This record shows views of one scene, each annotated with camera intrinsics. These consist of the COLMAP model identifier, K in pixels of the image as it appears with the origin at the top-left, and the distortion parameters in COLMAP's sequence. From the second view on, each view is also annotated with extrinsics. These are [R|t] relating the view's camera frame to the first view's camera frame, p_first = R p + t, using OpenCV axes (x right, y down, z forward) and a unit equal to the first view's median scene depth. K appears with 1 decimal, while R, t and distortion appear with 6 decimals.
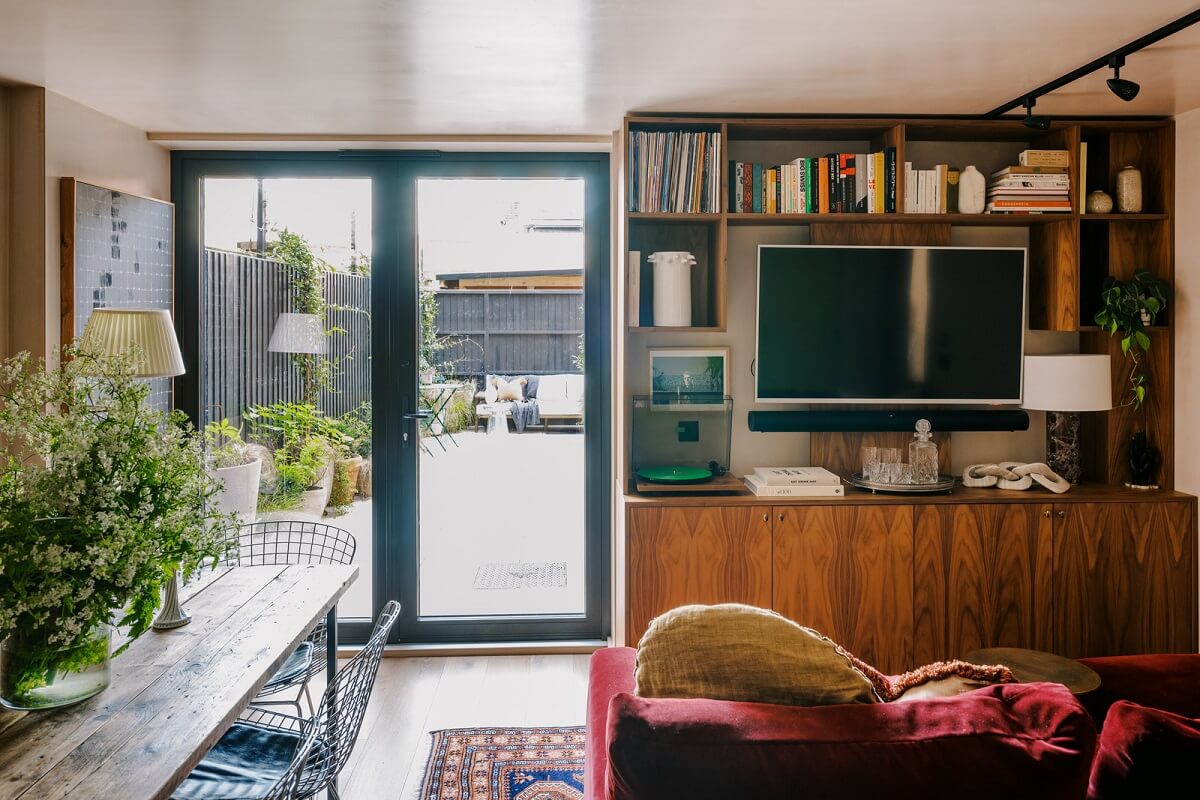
lens RADIAL K [[2109.0, 0, 600.0], [0, 2109.0, 400.0], [0, 0, 1]] dist [-0.034736, -0.044379]
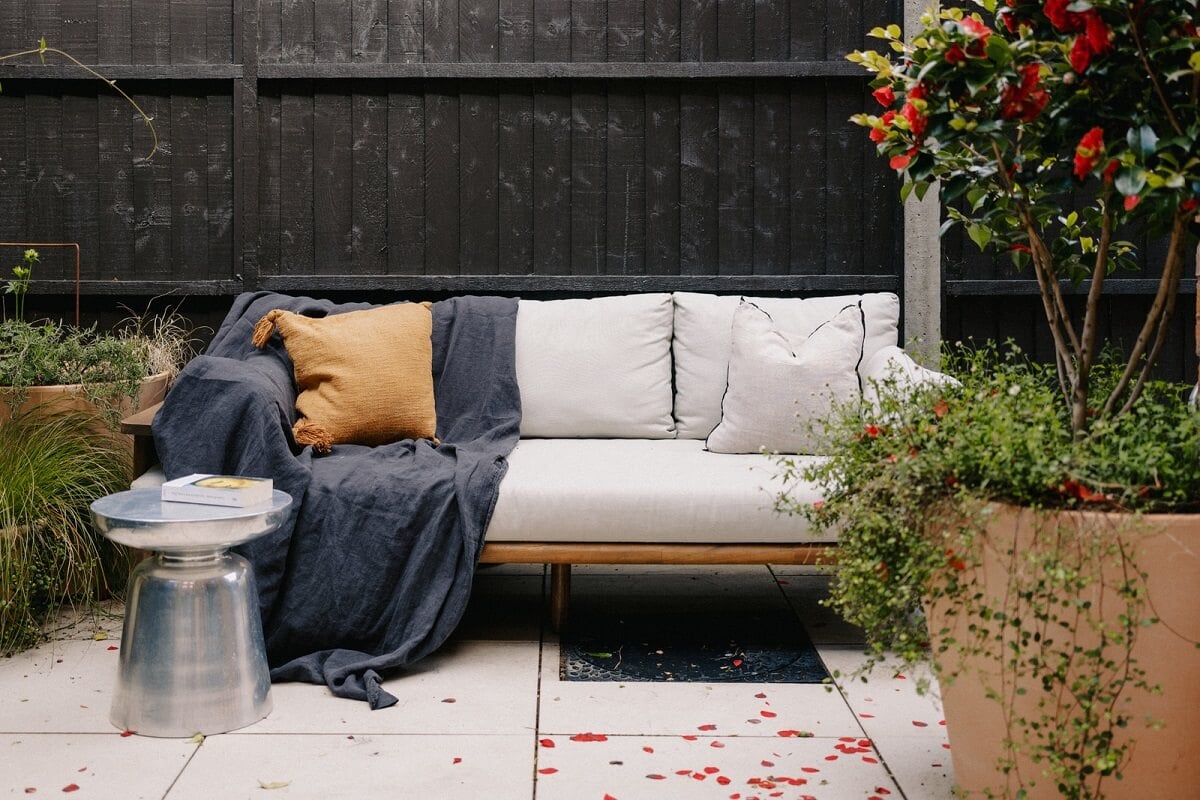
lens RADIAL K [[3328.7, 0, 600.0], [0, 3328.7, 400.0], [0, 0, 1]] dist [-0.018068, -0.101998]
pose [[0.998390, 0.004052, -0.056579, -0.004984], [-0.002832, 0.999762, 0.021617, -0.009081], [0.056653, -0.021422, 0.998164, 0.720957]]
